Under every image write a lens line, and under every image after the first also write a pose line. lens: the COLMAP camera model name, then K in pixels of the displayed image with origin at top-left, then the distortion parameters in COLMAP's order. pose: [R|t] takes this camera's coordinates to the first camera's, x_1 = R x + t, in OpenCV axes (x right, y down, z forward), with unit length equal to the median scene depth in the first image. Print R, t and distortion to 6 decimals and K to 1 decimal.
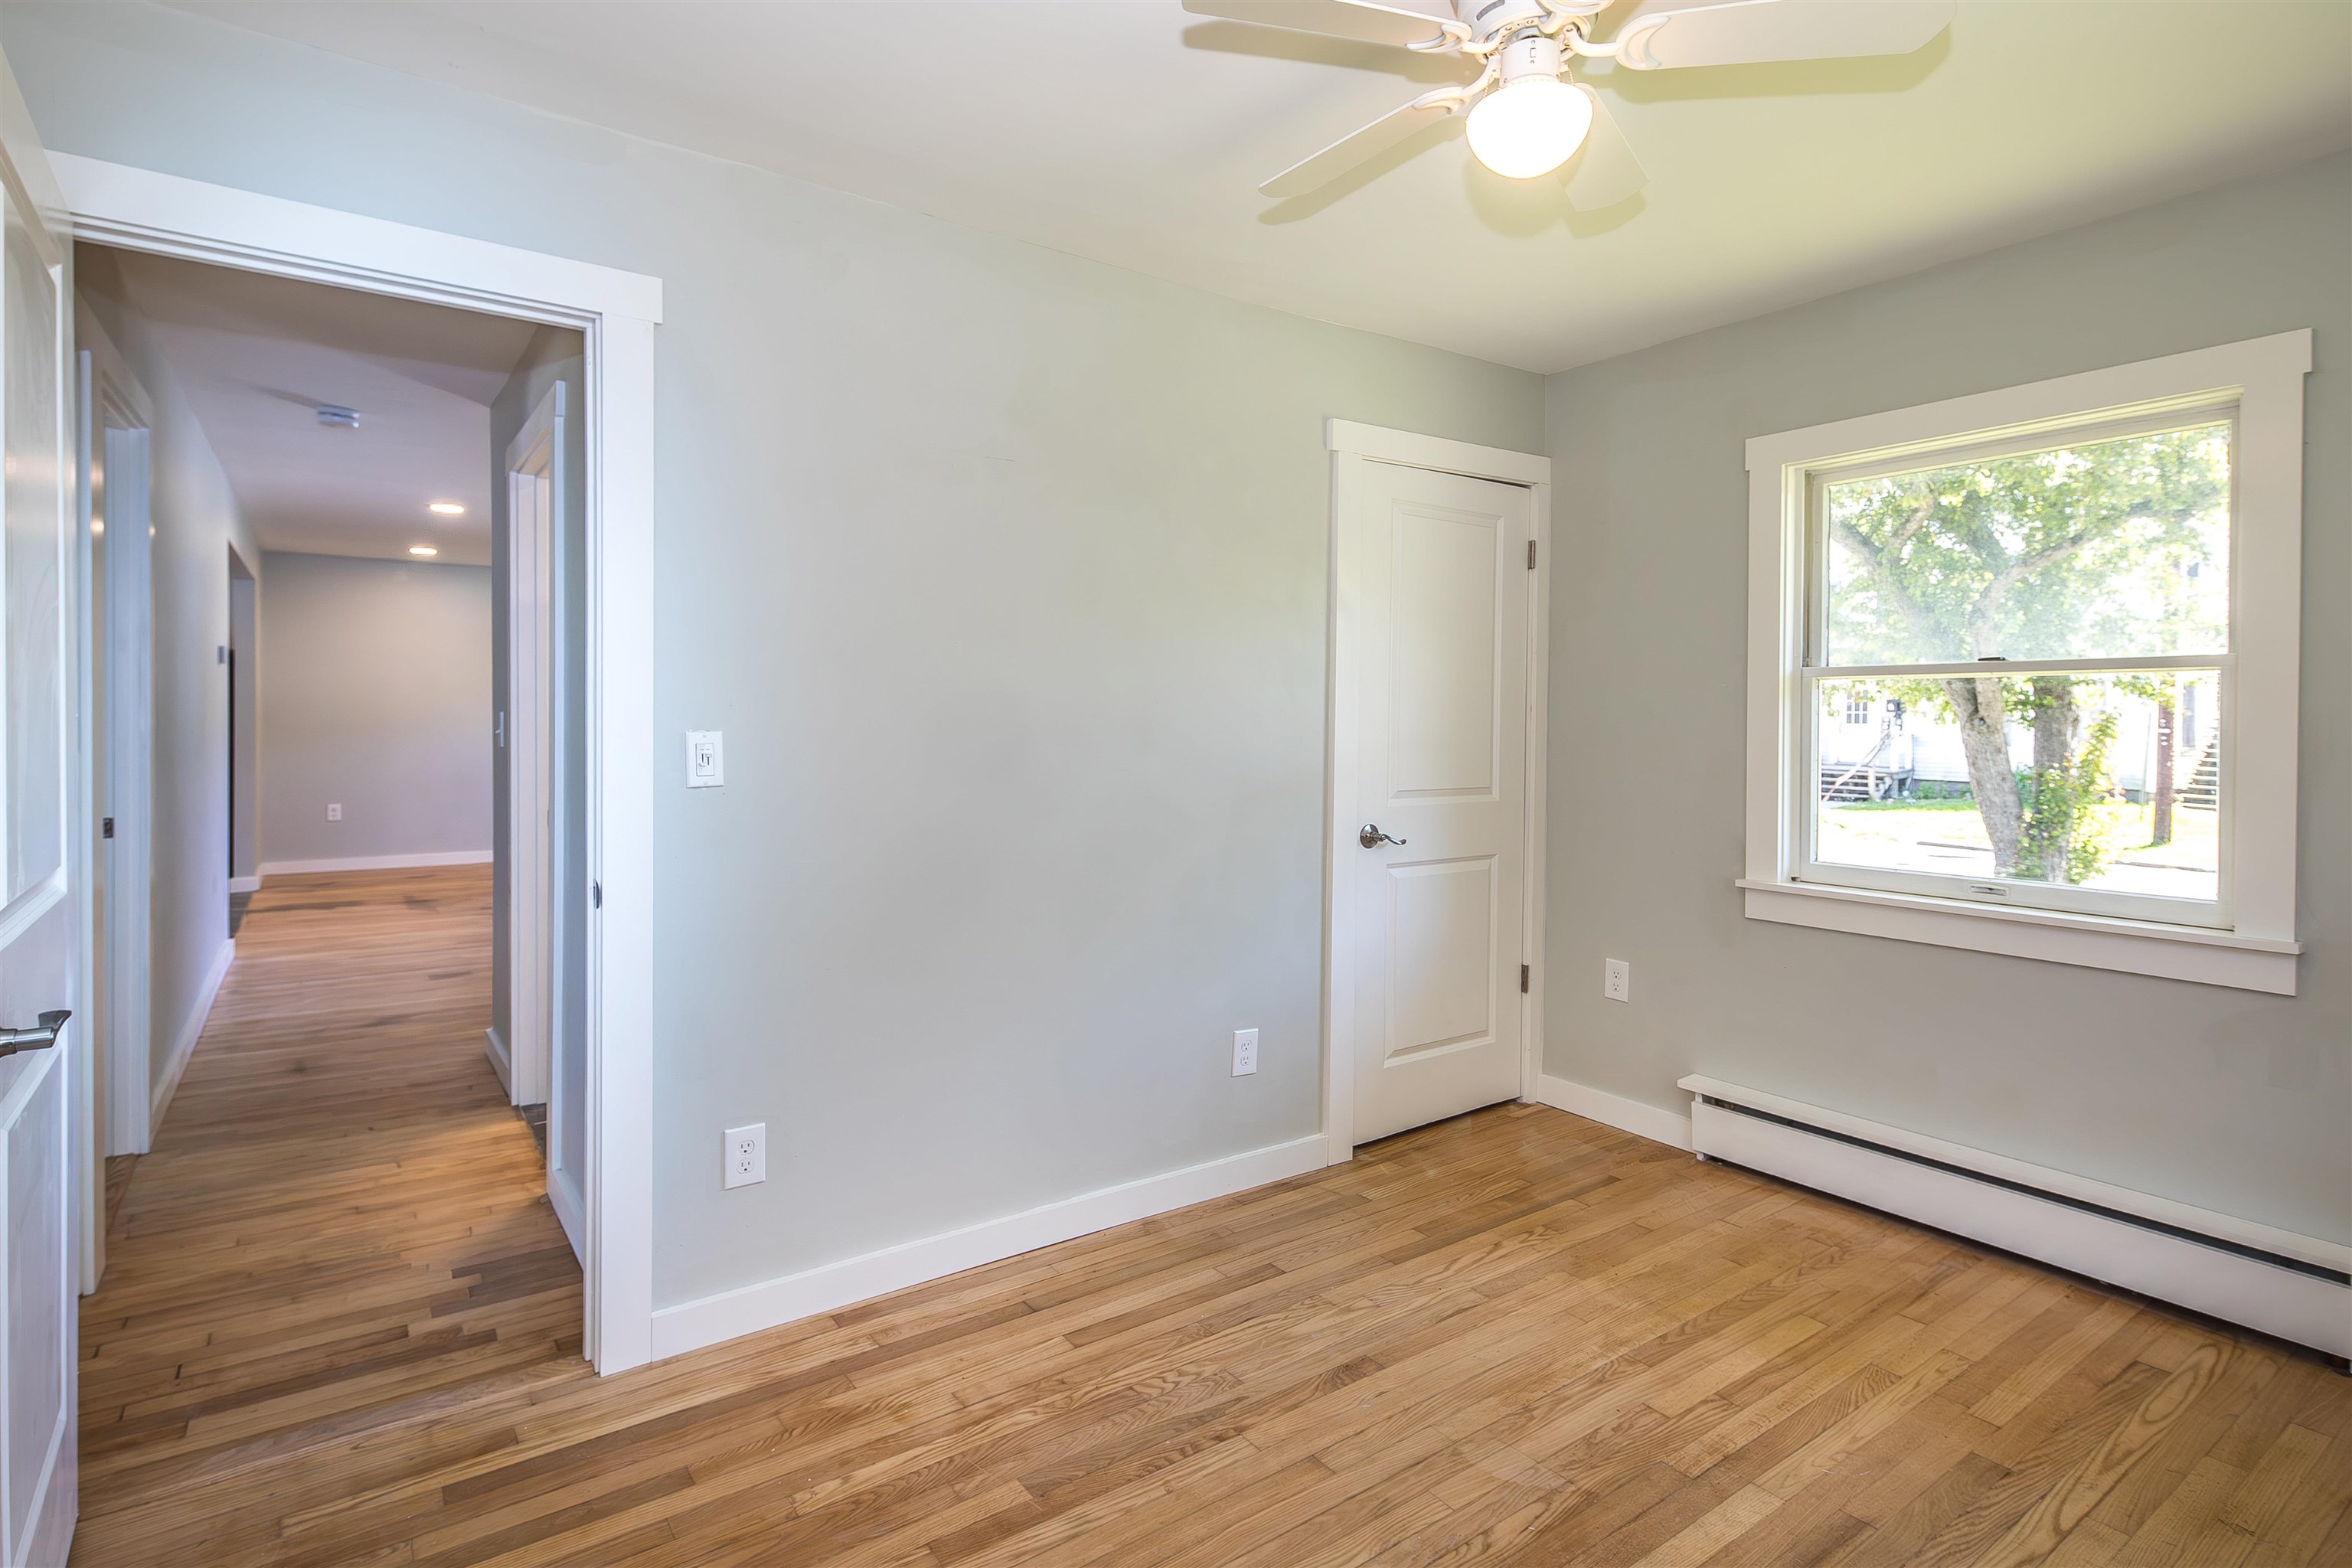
lens RADIAL K [[1192.9, 0, 1176.4], [0, 1192.9, 730.9], [0, 0, 1]] dist [0.001361, 0.001002]
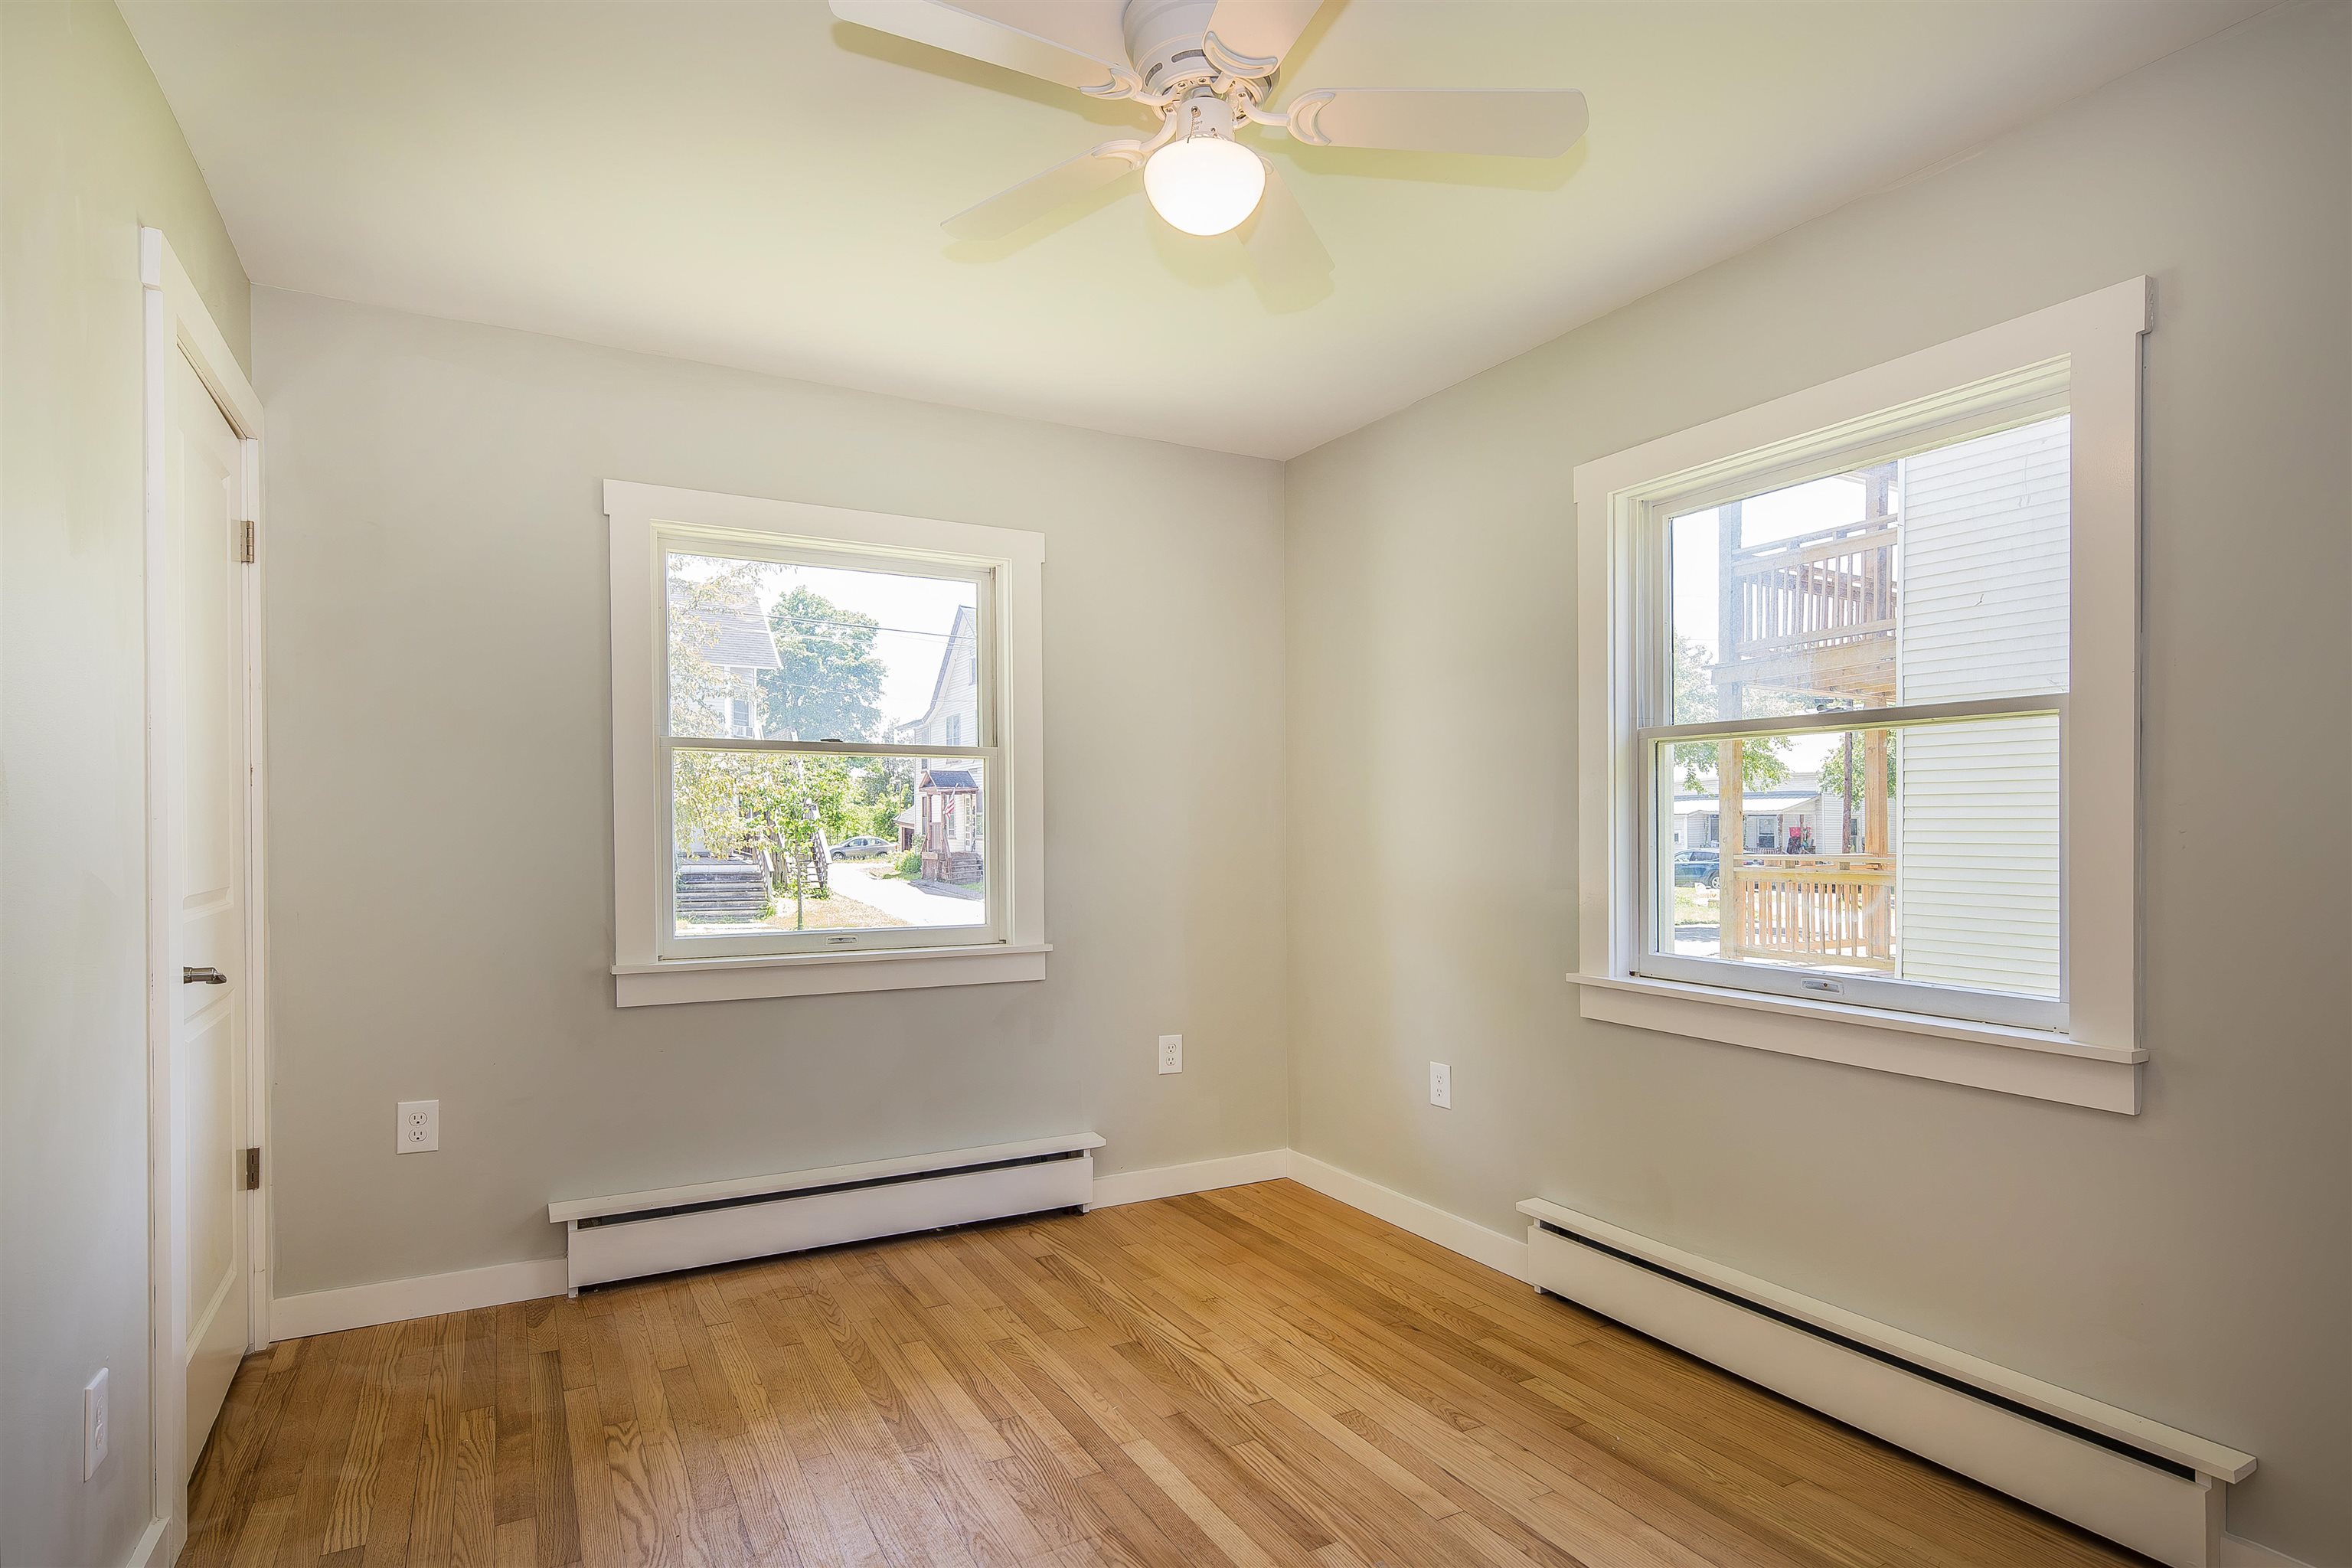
lens RADIAL K [[1207.6, 0, 1176.0], [0, 1207.6, 784.0], [0, 0, 1]] dist [0.000302, -0.000227]
pose [[0.120933, 0.023345, 0.992386, -0.497616], [0.010640, 0.999635, -0.024813, 0.015561], [-0.992604, 0.013560, 0.120640, 0.578699]]
